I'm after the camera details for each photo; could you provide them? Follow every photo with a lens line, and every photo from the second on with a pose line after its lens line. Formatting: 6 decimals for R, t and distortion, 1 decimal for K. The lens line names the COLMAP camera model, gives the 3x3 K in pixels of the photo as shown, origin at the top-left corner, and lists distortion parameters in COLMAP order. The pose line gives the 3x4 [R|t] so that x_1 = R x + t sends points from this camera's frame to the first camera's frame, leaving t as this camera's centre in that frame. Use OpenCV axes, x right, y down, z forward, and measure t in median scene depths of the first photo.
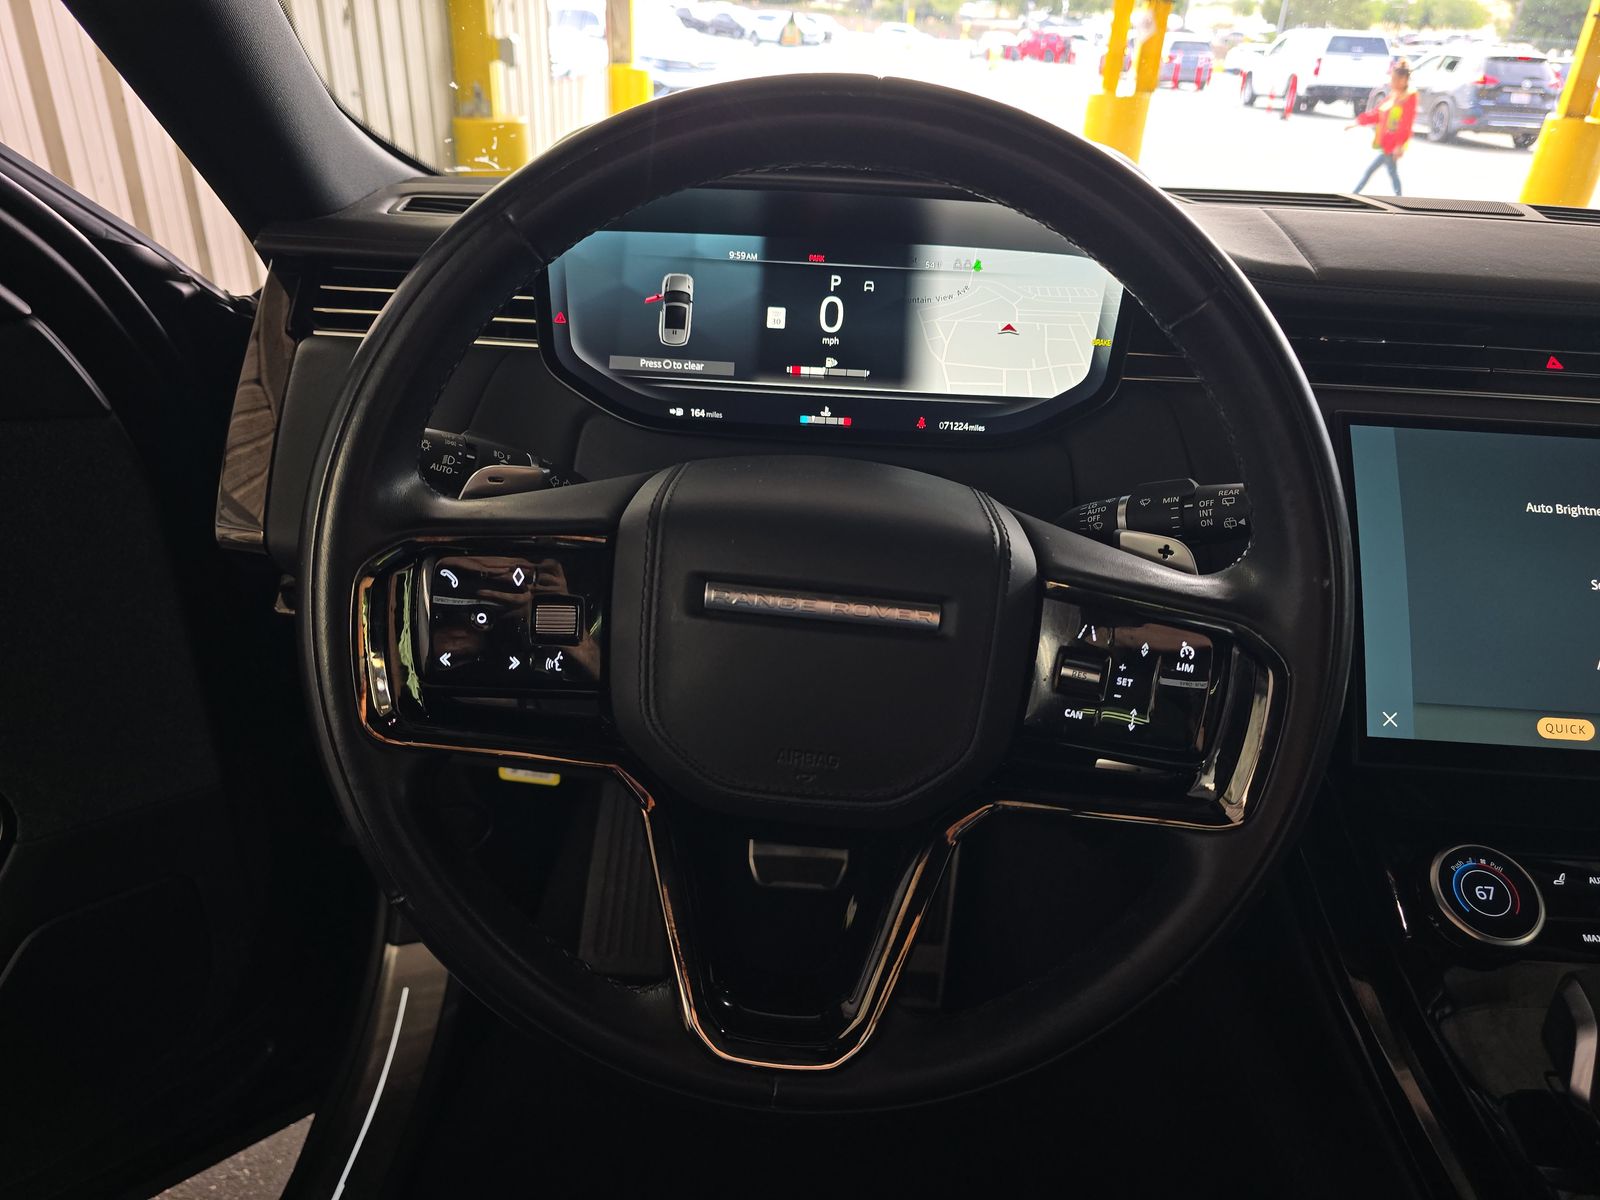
lens RADIAL K [[1154.5, 0, 795.4], [0, 1154.5, 648.0], [0, 0, 1]] dist [0.093902, -0.089233]
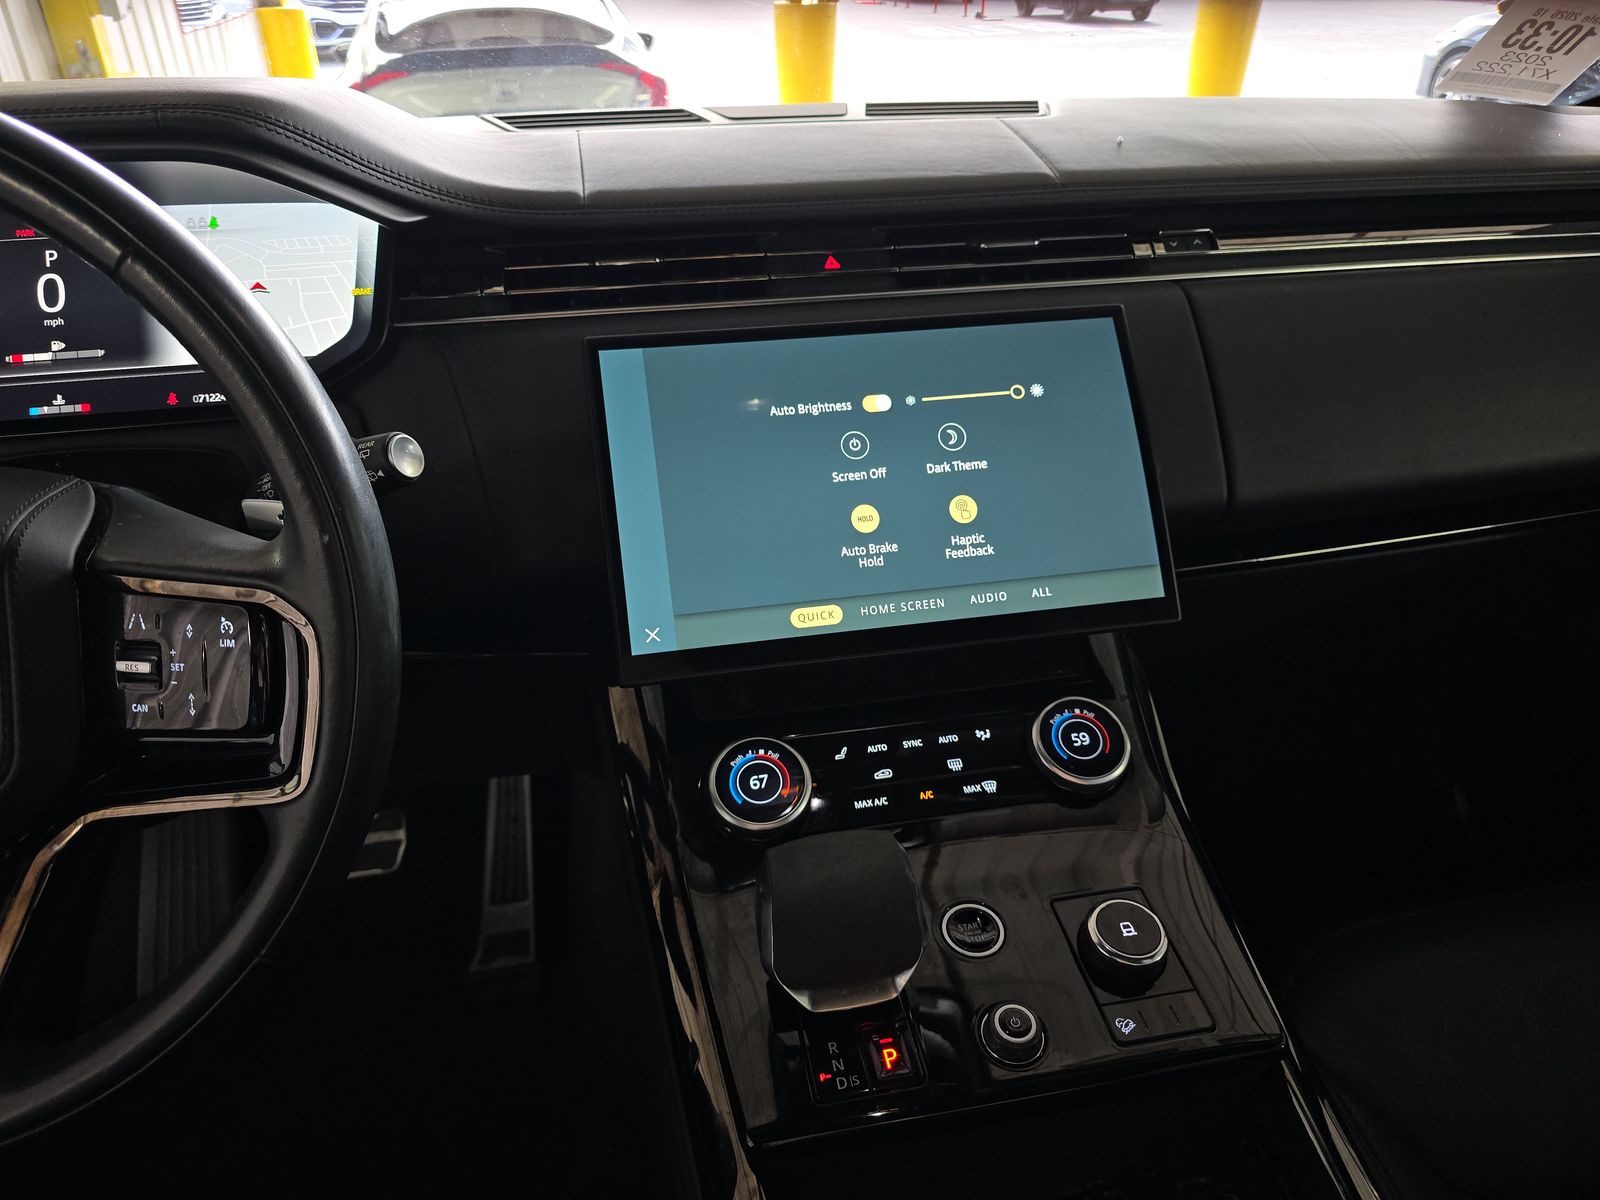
lens RADIAL K [[1154.5, 0, 795.4], [0, 1154.5, 648.0], [0, 0, 1]] dist [0.093902, -0.089233]
pose [[0.973128, -0.170710, 0.154532, 0.412820], [0.161812, 0.984439, 0.068526, 0.019370], [-0.163825, -0.041679, 0.985608, -0.025492]]
